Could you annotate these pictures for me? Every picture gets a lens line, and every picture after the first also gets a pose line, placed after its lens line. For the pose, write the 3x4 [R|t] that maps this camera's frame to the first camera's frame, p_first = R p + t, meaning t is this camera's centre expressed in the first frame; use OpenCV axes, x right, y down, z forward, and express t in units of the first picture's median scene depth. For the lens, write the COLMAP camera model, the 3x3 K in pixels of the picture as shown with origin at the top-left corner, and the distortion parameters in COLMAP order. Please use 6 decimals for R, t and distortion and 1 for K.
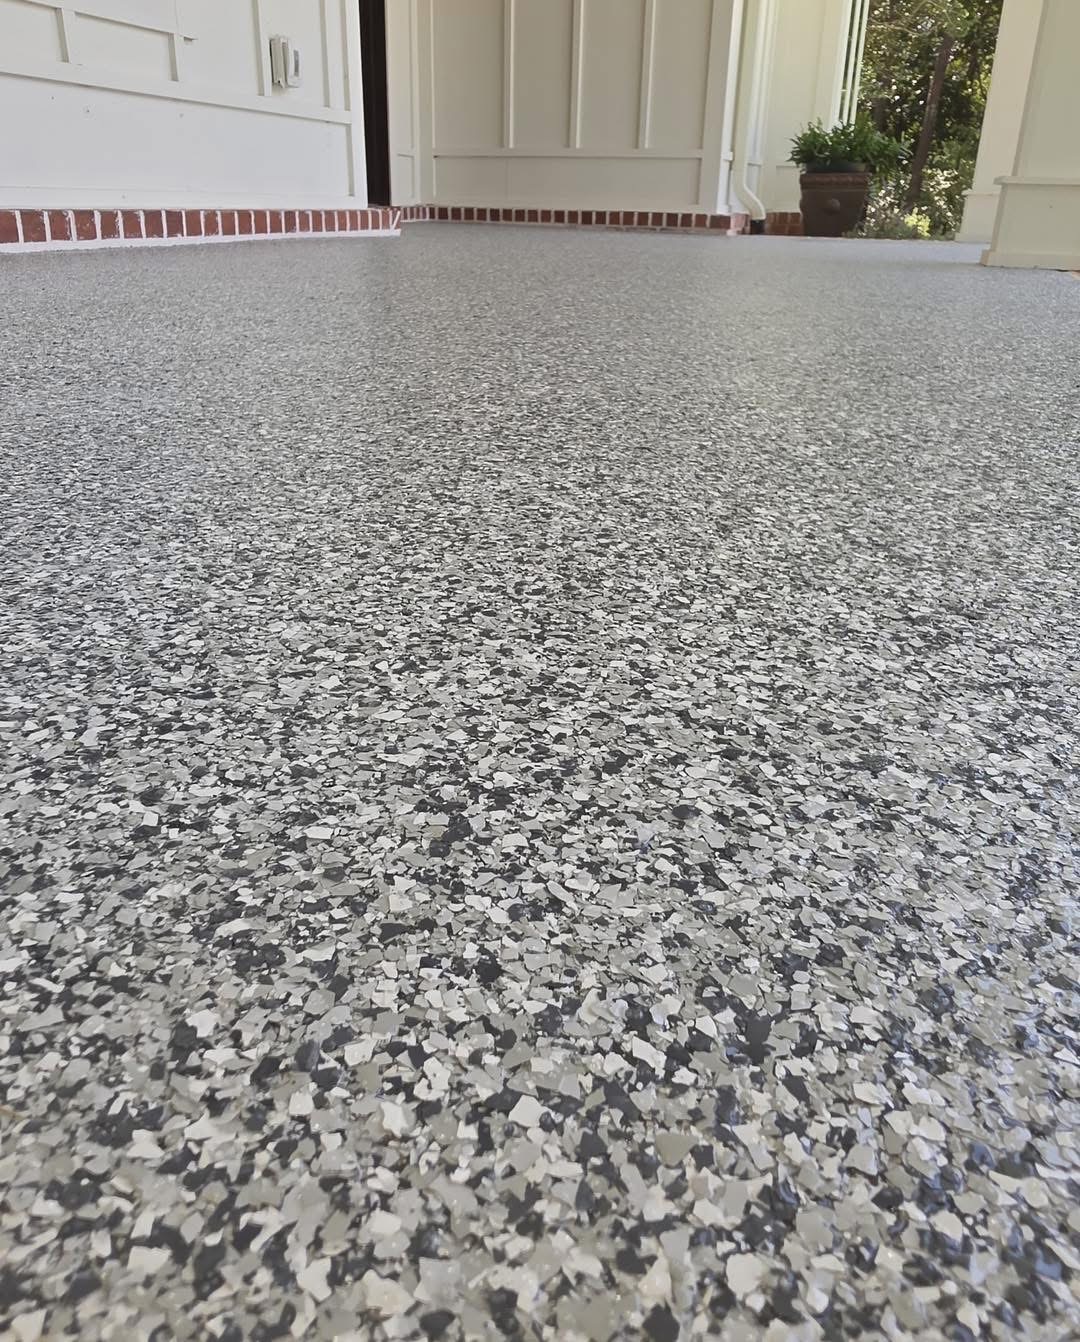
lens RADIAL K [[930.4, 0, 536.6], [0, 930.4, 669.0], [0, 0, 1]] dist [0.004767, 0.012689]
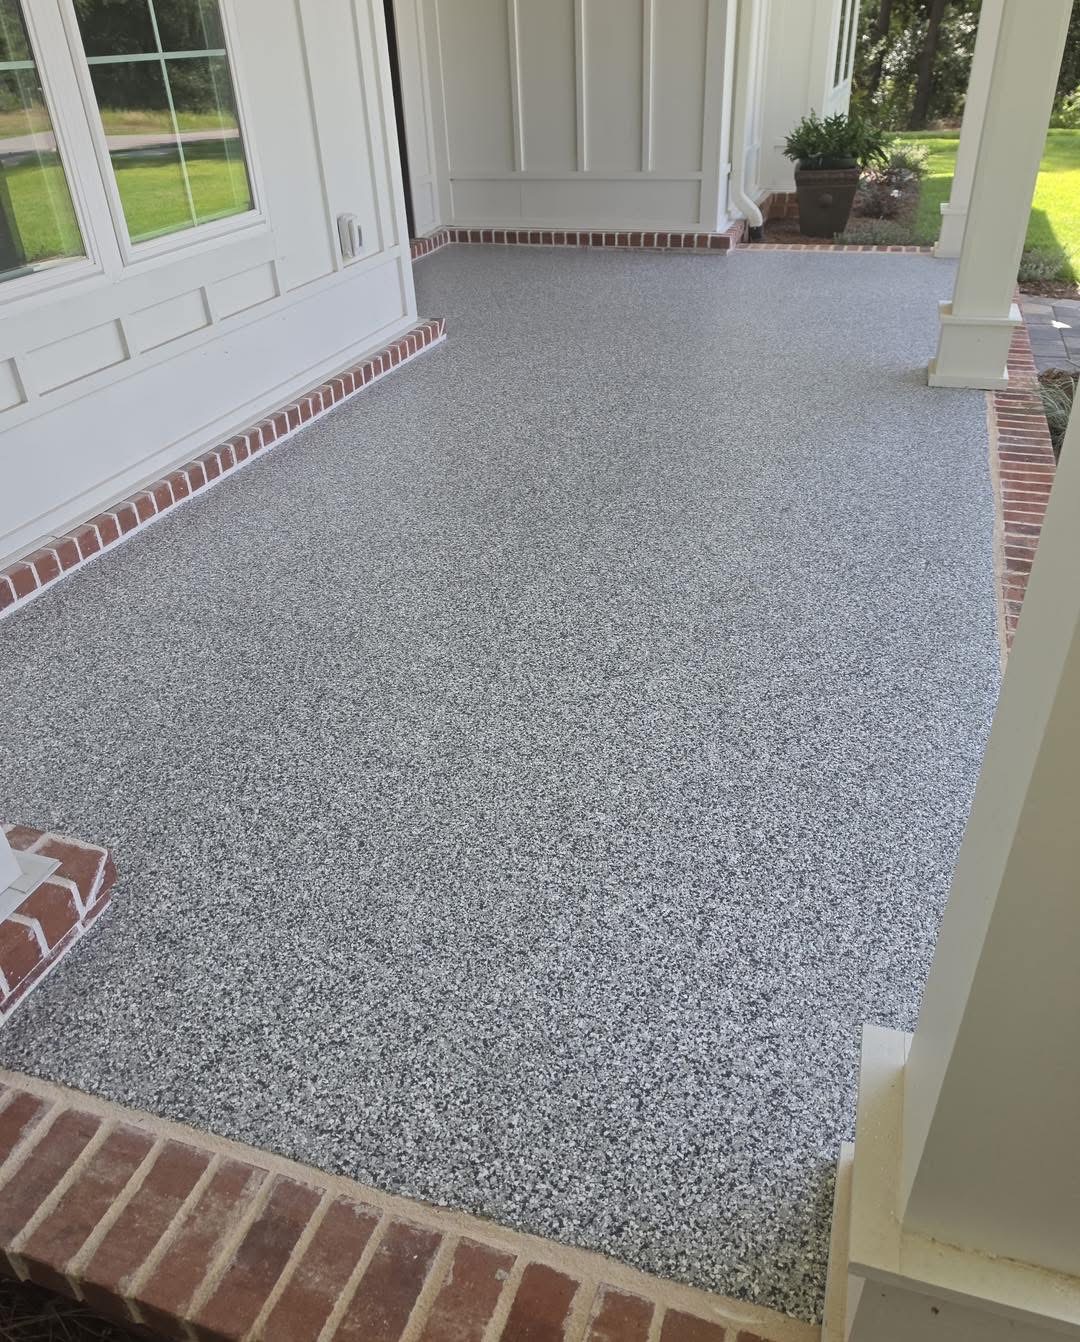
lens RADIAL K [[1038.6, 0, 538.3], [0, 1038.6, 671.0], [0, 0, 1]] dist [0.049528, -0.028848]
pose [[0.997952, -0.062654, -0.012934, -0.303481], [0.063974, 0.978465, 0.196249, -2.358893], [0.000360, -0.196674, 0.980469, -2.953148]]
